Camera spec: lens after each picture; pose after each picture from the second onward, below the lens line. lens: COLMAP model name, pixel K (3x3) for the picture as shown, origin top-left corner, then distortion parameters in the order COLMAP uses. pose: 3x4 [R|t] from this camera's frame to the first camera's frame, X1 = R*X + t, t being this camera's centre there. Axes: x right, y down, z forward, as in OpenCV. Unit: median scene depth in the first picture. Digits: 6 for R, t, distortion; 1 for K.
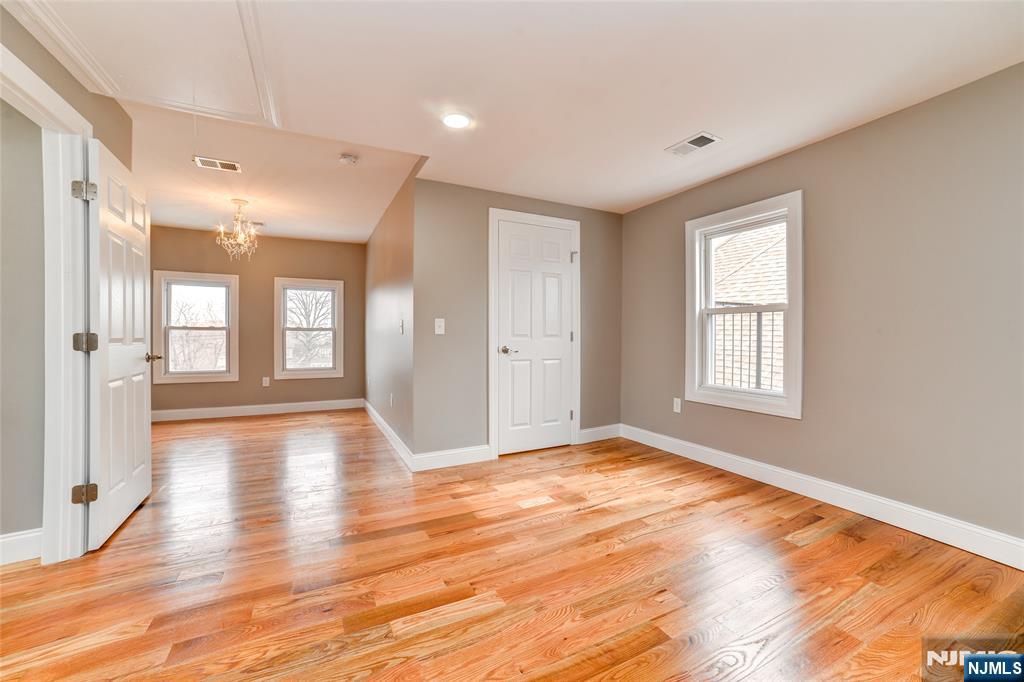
lens RADIAL K [[405.9, 0, 504.0], [0, 405.9, 332.9], [0, 0, 1]] dist [-0.040517, 0.012276]
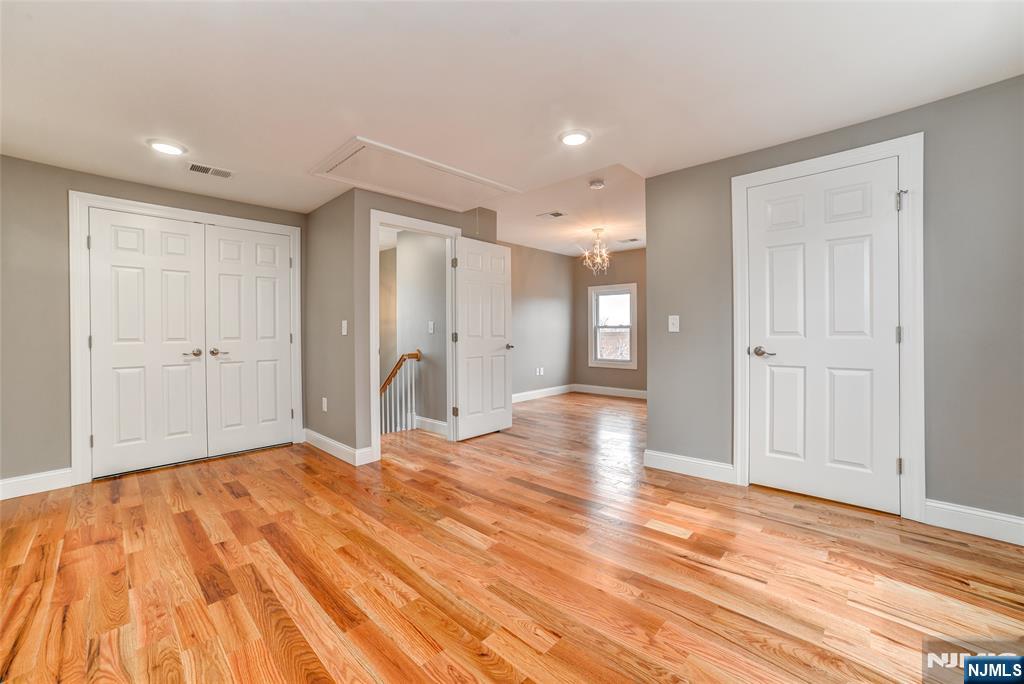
lens RADIAL K [[405.9, 0, 512.4], [0, 405.9, 337.9], [0, 0, 1]] dist [-0.040517, 0.012276]
pose [[0.357211, 0.011458, -0.933953, 0.553171], [0.013057, 0.999766, 0.017260, -0.002970], [0.933932, -0.018360, 0.356978, 0.294062]]
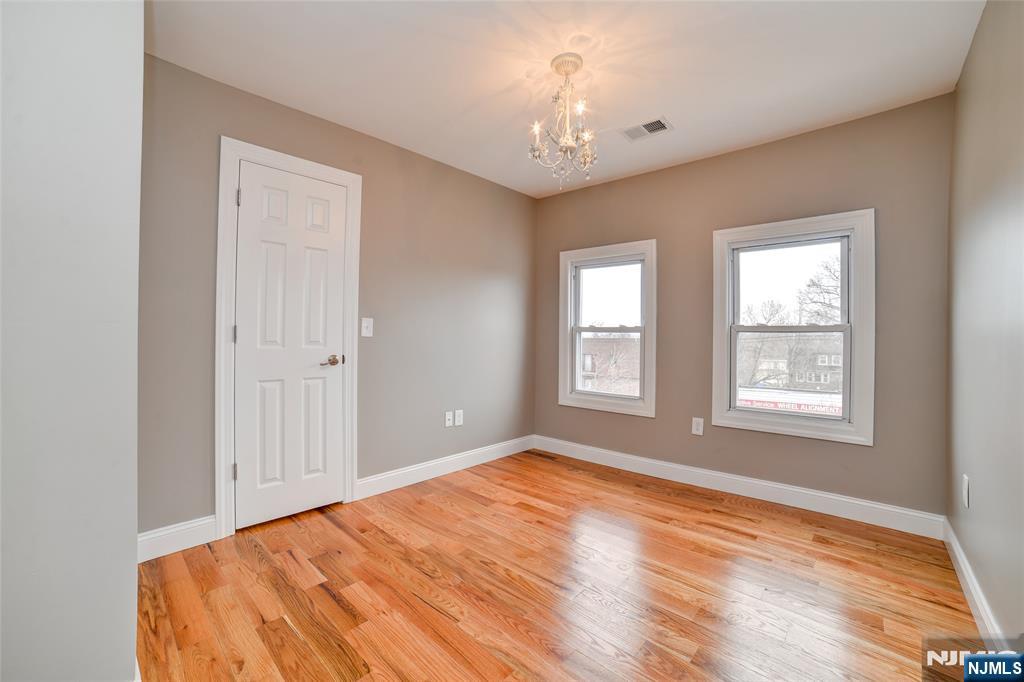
lens RADIAL K [[405.9, 0, 513.7], [0, 405.9, 336.2], [0, 0, 1]] dist [-0.040517, 0.012276]
pose [[0.372858, 0.005636, -0.927871, -0.281824], [-0.003003, 0.999984, 0.004868, -0.003096], [0.927884, 0.000971, 0.372869, 0.879042]]
